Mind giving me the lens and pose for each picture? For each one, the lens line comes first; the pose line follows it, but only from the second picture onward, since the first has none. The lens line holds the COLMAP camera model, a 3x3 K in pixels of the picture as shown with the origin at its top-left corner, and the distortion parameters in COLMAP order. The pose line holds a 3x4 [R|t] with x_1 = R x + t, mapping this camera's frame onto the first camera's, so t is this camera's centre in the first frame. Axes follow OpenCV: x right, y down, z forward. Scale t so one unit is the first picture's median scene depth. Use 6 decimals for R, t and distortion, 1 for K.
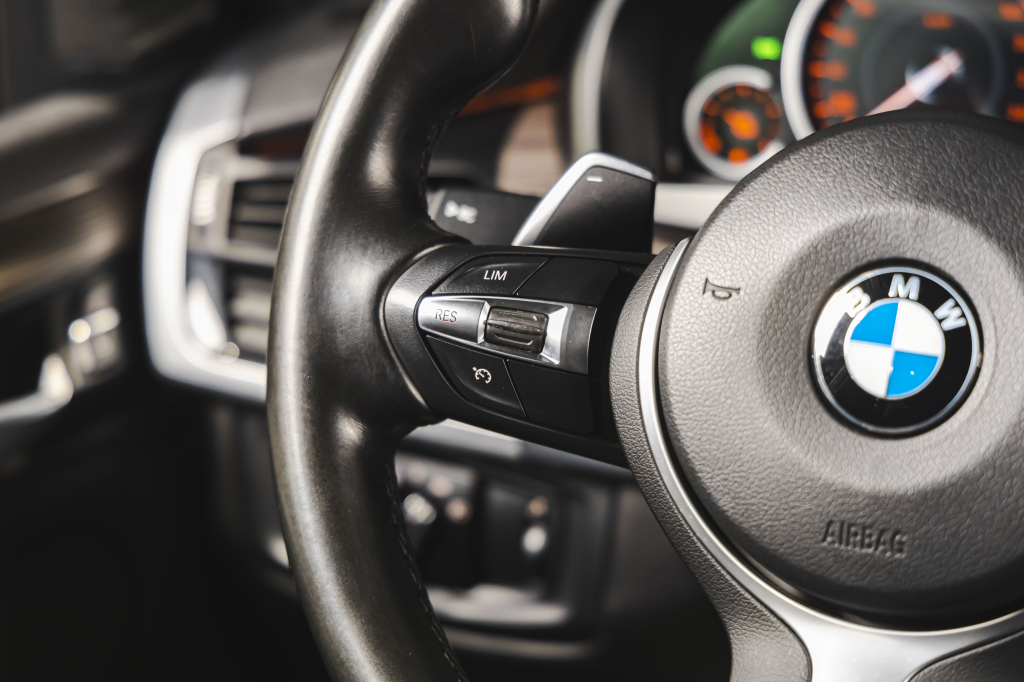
lens RADIAL K [[2784.2, 0, 512.0], [0, 2784.2, 341.0], [0, 0, 1]] dist [0.027780, -0.571193]
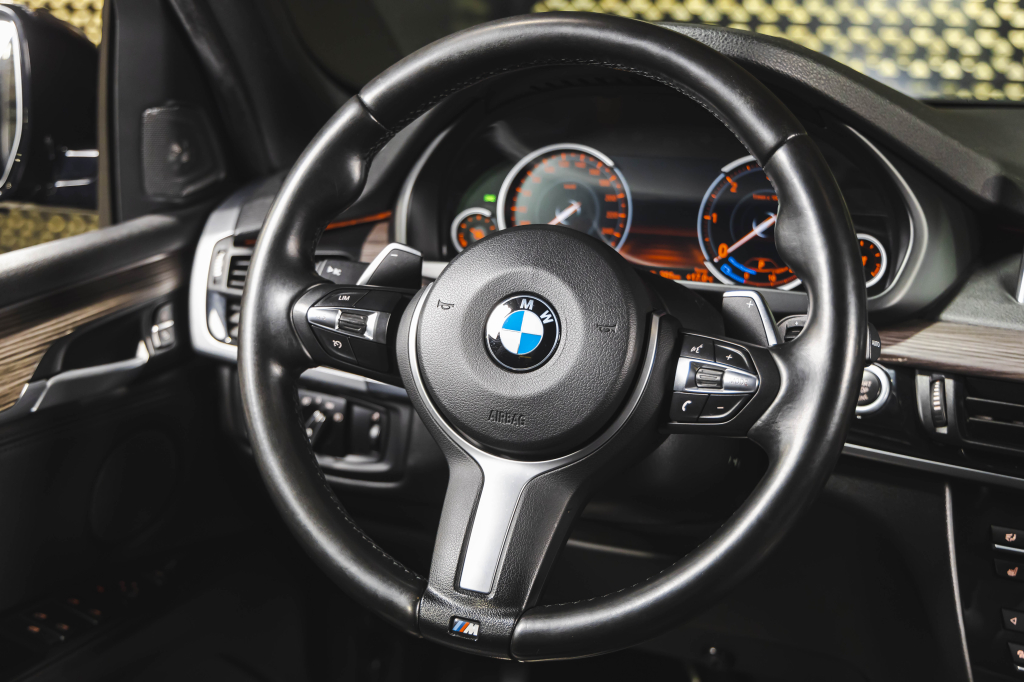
lens RADIAL K [[1506.9, 0, 512.0], [0, 1506.9, 341.0], [0, 0, 1]] dist [-0.017409, 0.005575]
pose [[0.997710, 0.014174, 0.066130, 0.049828], [-0.013260, 0.999811, -0.014234, 0.026115], [-0.066319, 0.013324, 0.997709, -0.182920]]
